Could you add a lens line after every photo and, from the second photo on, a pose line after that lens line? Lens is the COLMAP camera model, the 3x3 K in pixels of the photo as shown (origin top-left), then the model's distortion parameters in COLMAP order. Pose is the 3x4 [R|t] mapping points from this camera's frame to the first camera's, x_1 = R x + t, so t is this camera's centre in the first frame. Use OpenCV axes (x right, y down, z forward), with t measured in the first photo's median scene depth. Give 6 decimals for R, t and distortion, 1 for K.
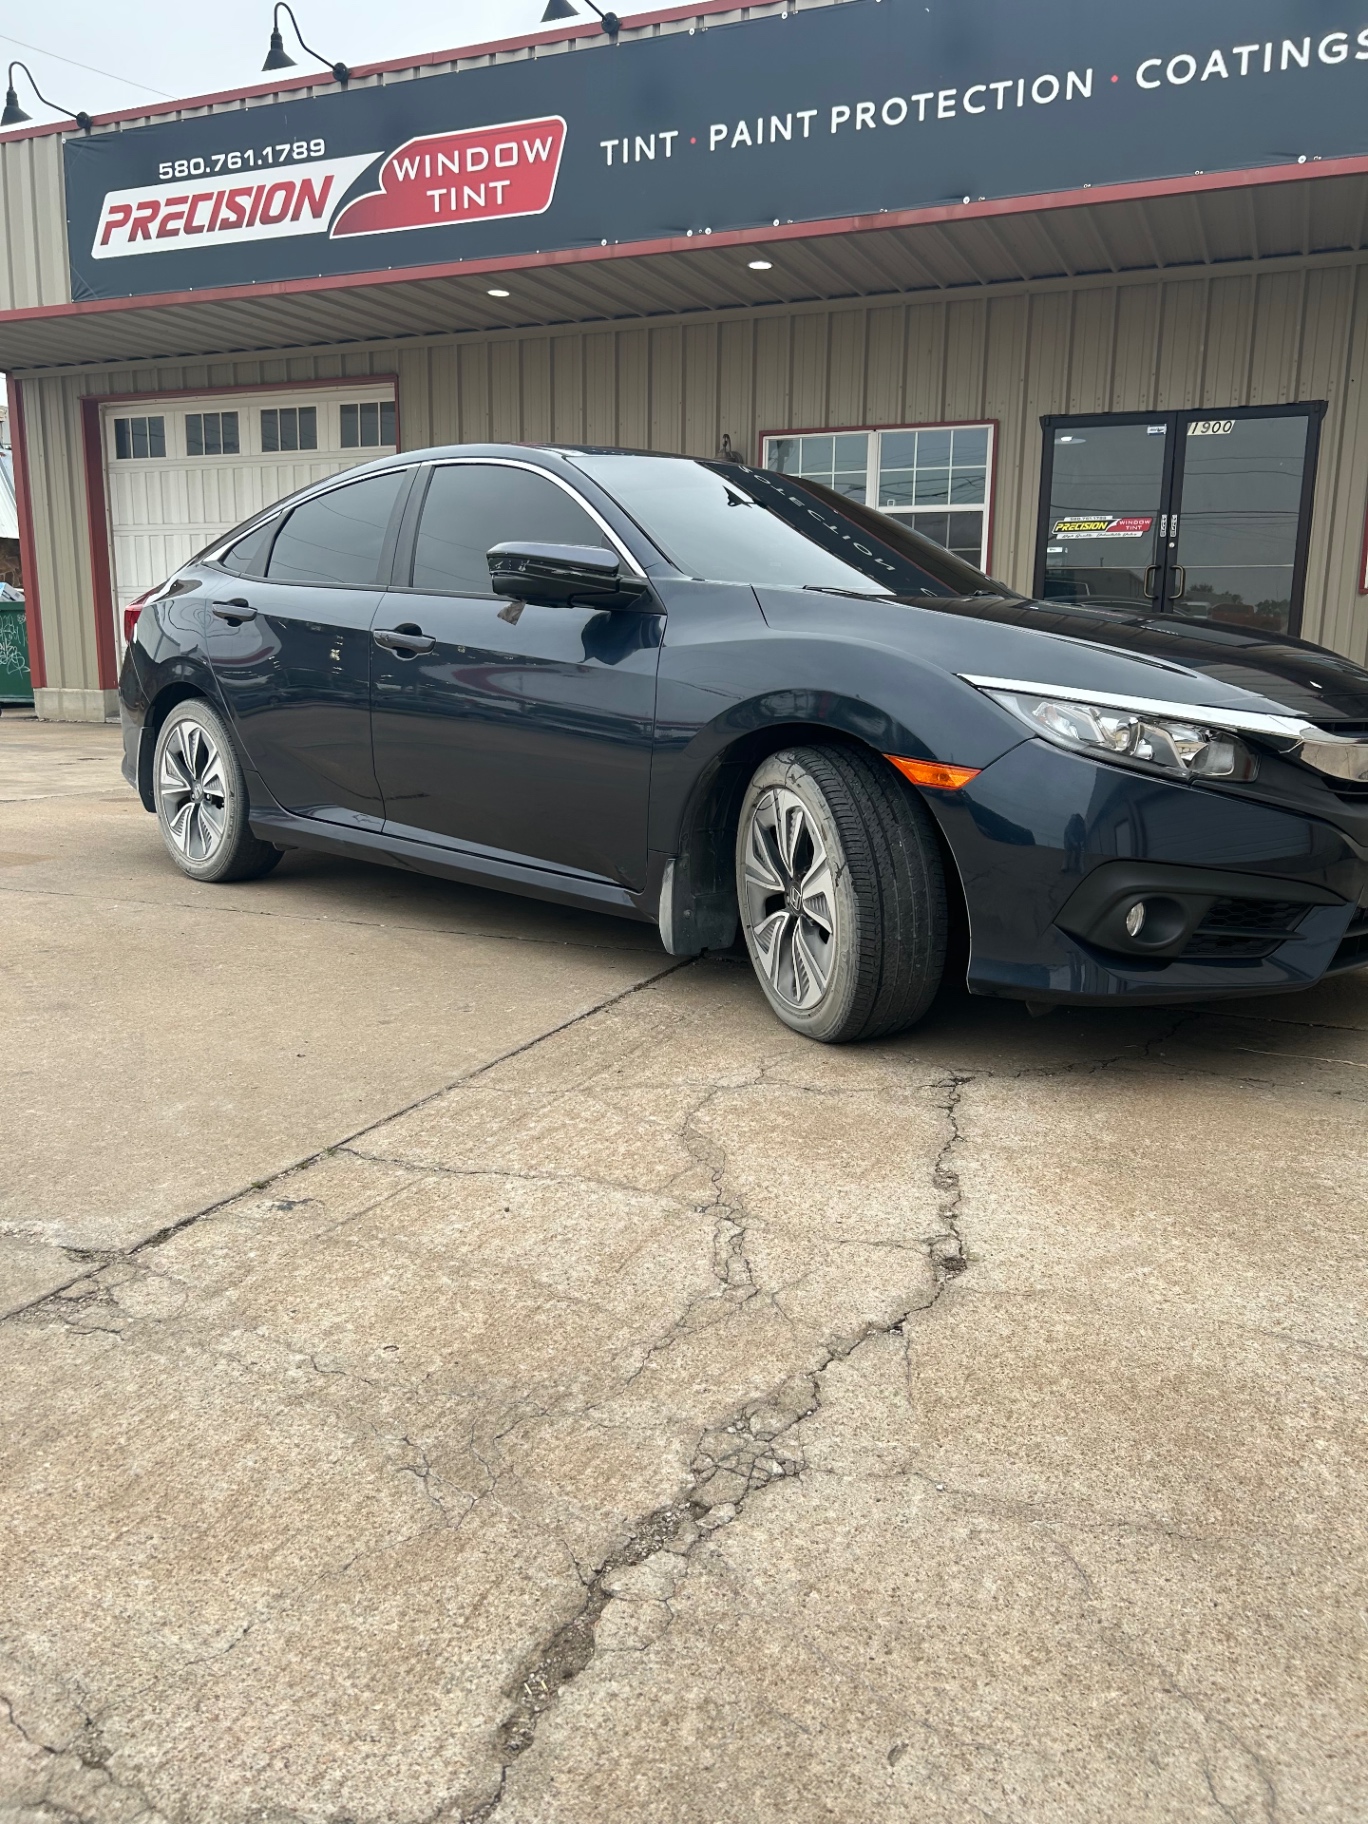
lens RADIAL K [[1374.8, 0, 685.3], [0, 1374.8, 907.0], [0, 0, 1]] dist [0.032178, -0.027314]
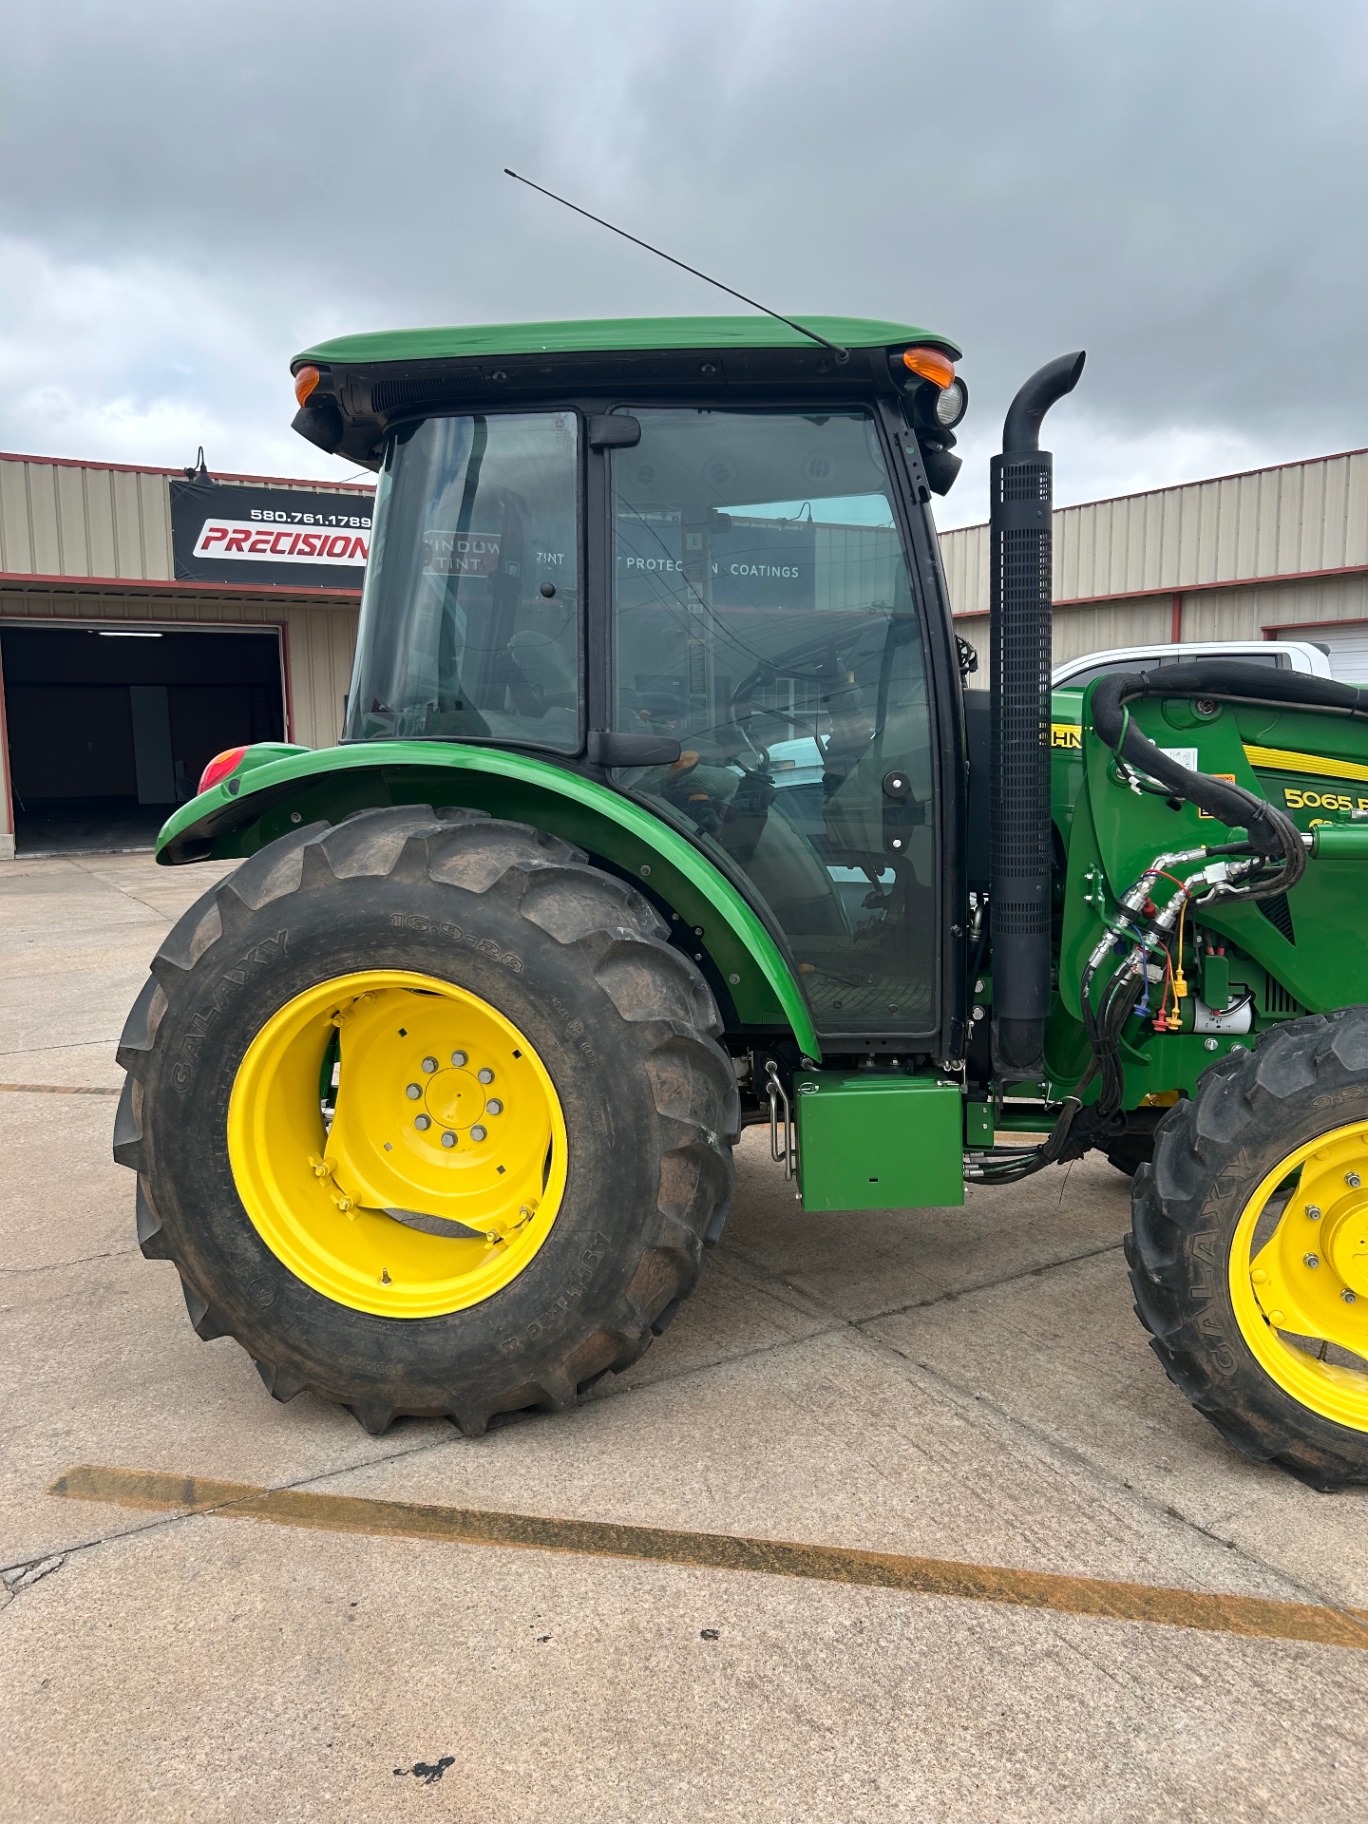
lens RADIAL K [[1325.5, 0, 684.8], [0, 1325.5, 911.8], [0, 0, 1]] dist [-0.021119, -0.002368]
pose [[0.591670, -0.124471, 0.796513, -1.511944], [0.163527, 0.986000, 0.032609, -0.033326], [-0.789421, 0.110957, 0.603741, -0.331249]]
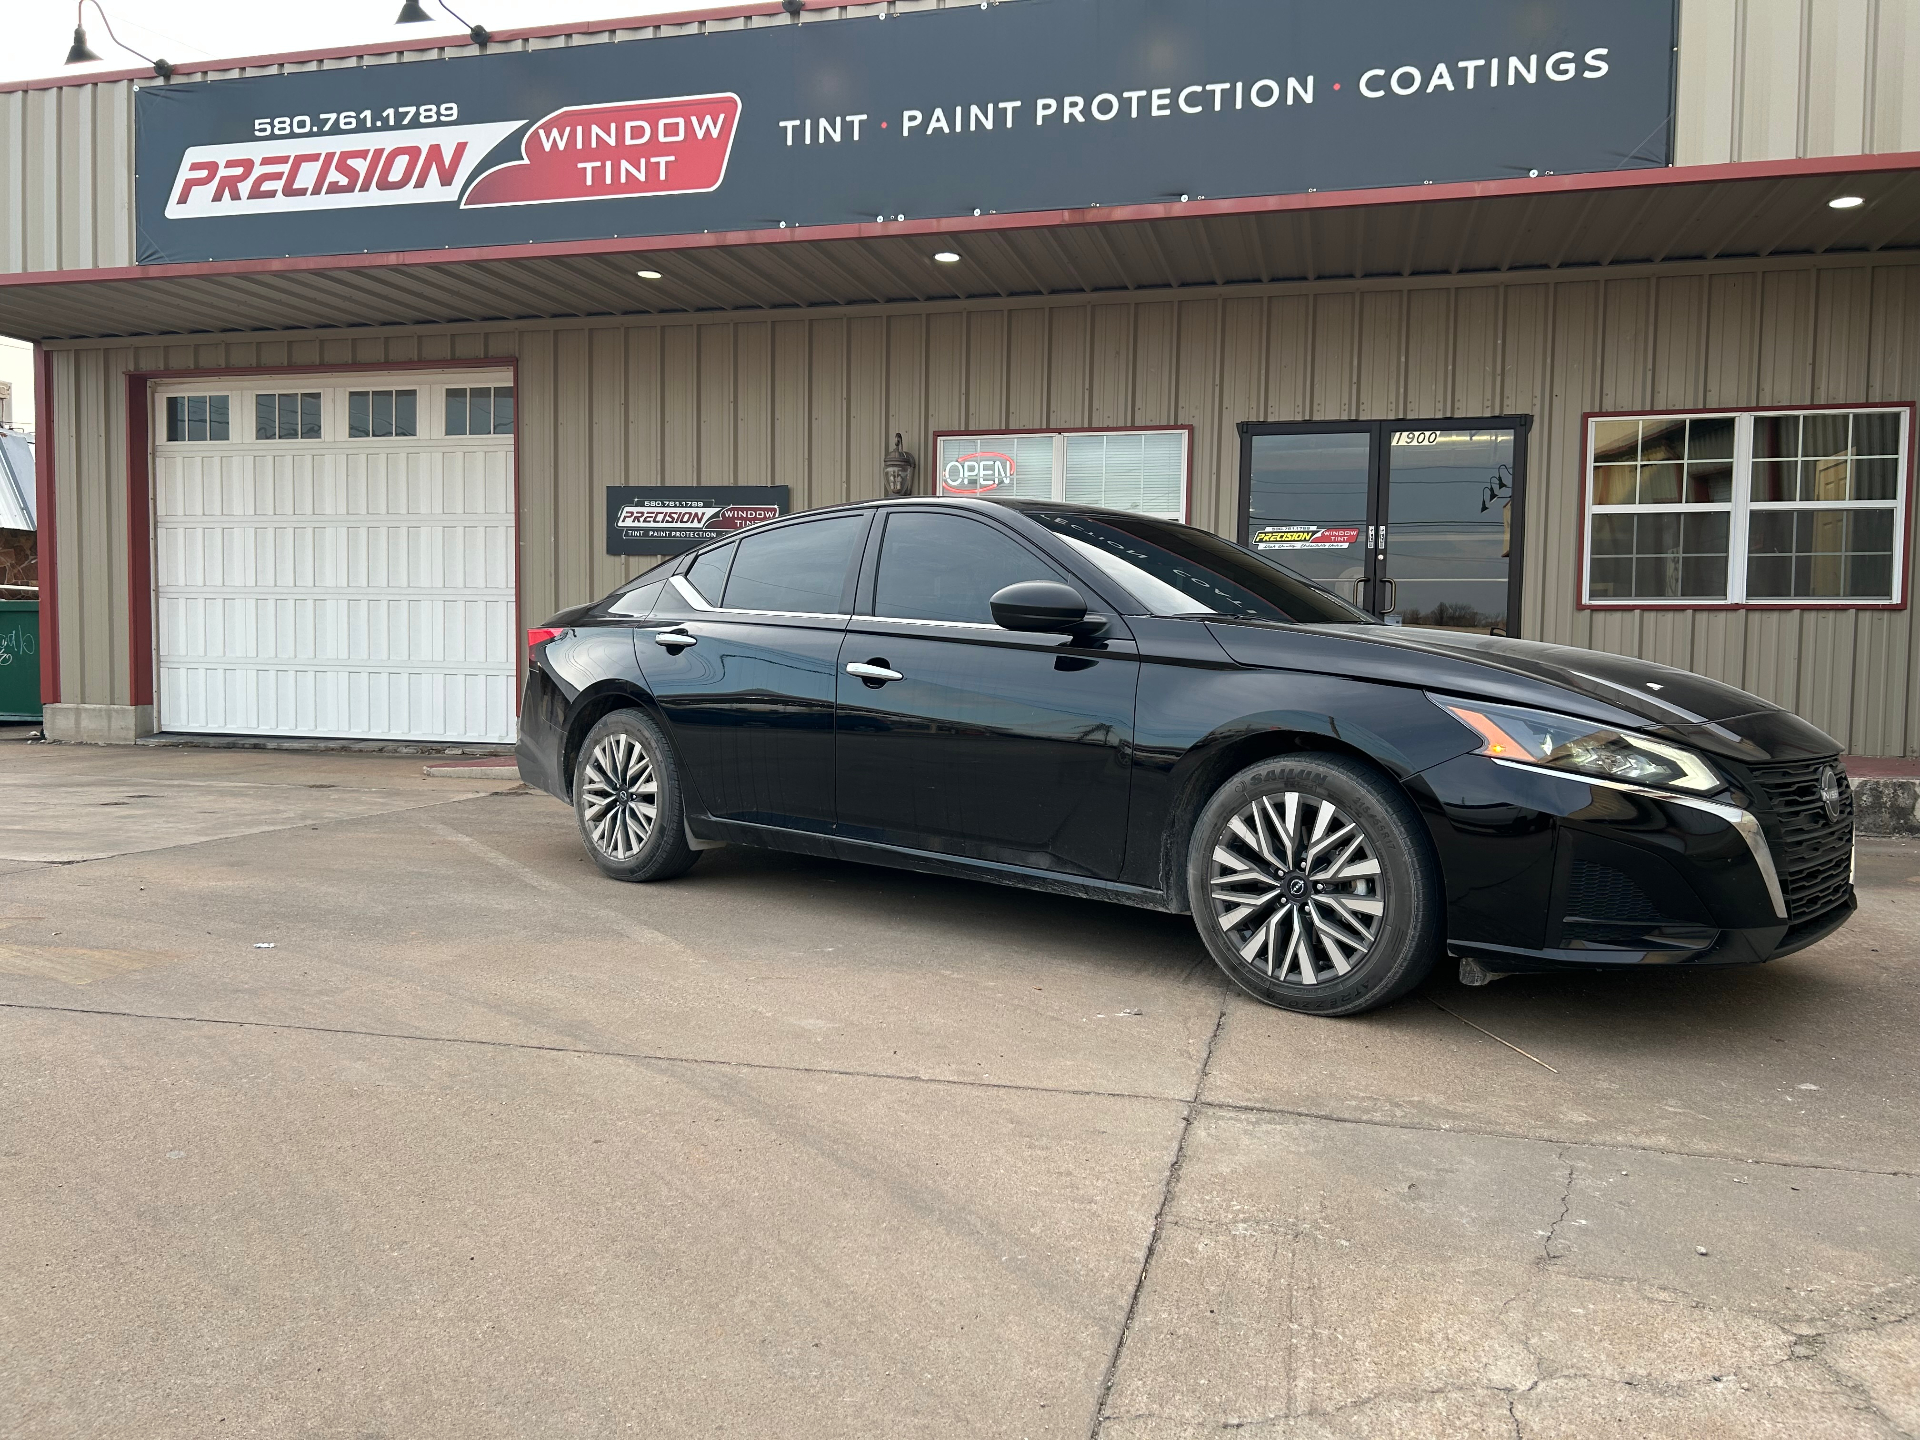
lens RADIAL K [[1446.7, 0, 949.7], [0, 1446.7, 722.1], [0, 0, 1]] dist [0.014802, 0.006834]
pose [[0.989244, -0.002986, 0.146246, -0.086779], [0.022923, 0.990603, -0.134833, -0.023976], [-0.144470, 0.136735, 0.980016, 0.089431]]
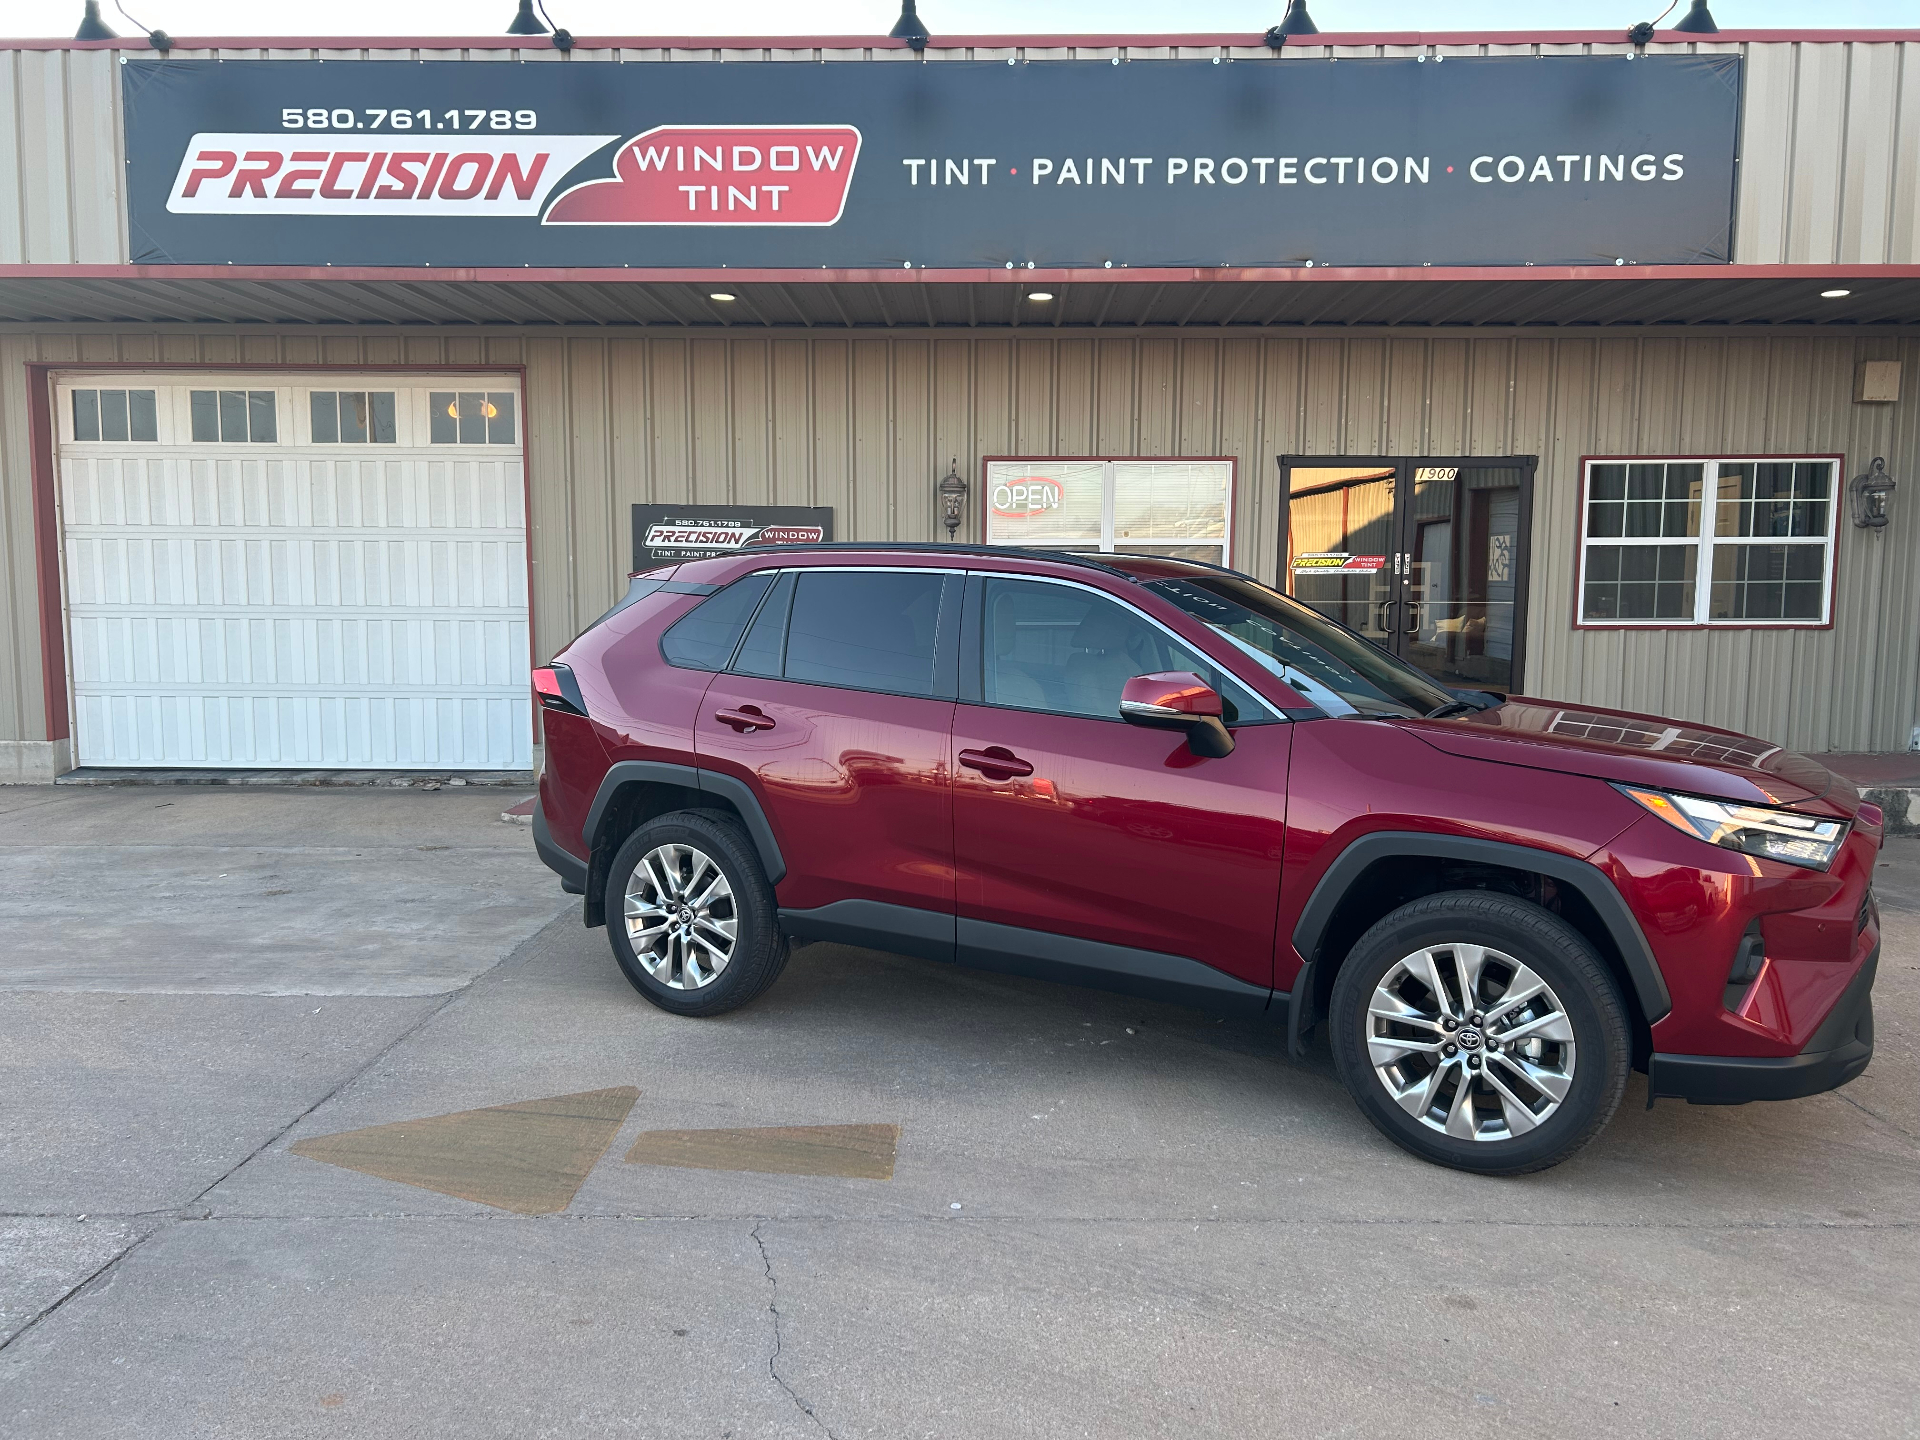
lens RADIAL K [[1447.1, 0, 956.0], [0, 1447.1, 726.6], [0, 0, 1]] dist [0.017720, -0.001503]
pose [[0.927010, -0.043290, 0.372530, -0.379873], [0.074961, 0.994659, -0.070948, -0.104938], [-0.367469, 0.093695, 0.925304, 0.131082]]
